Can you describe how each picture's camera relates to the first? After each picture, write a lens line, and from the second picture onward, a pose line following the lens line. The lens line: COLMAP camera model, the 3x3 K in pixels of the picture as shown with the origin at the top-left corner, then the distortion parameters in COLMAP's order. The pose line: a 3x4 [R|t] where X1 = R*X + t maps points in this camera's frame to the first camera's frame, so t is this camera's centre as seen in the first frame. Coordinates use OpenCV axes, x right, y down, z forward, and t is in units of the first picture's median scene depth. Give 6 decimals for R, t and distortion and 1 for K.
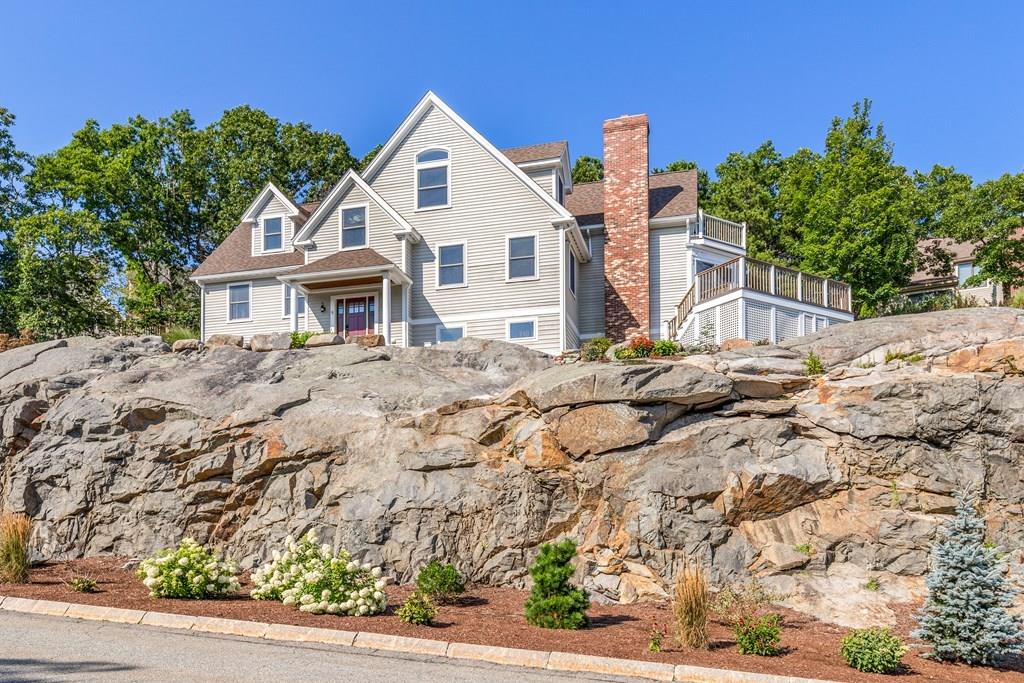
lens RADIAL K [[2055.1, 0, 512.0], [0, 2055.1, 341.5], [0, 0, 1]] dist [0.022258, -0.023036]
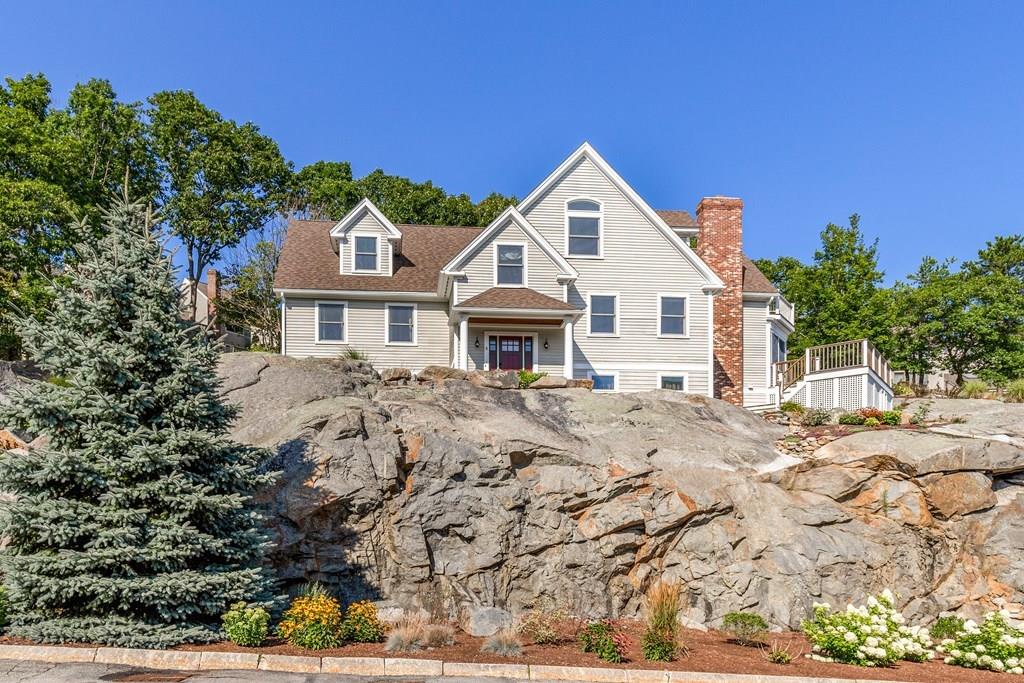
lens RADIAL K [[1811.3, 0, 512.0], [0, 1811.3, 341.5], [0, 0, 1]] dist [0.019887, 0.021982]
pose [[0.633885, 0.073712, 0.769907, -0.765496], [-0.084075, 0.996116, -0.026149, 0.004225], [-0.768844, -0.048154, 0.637621, 0.451419]]
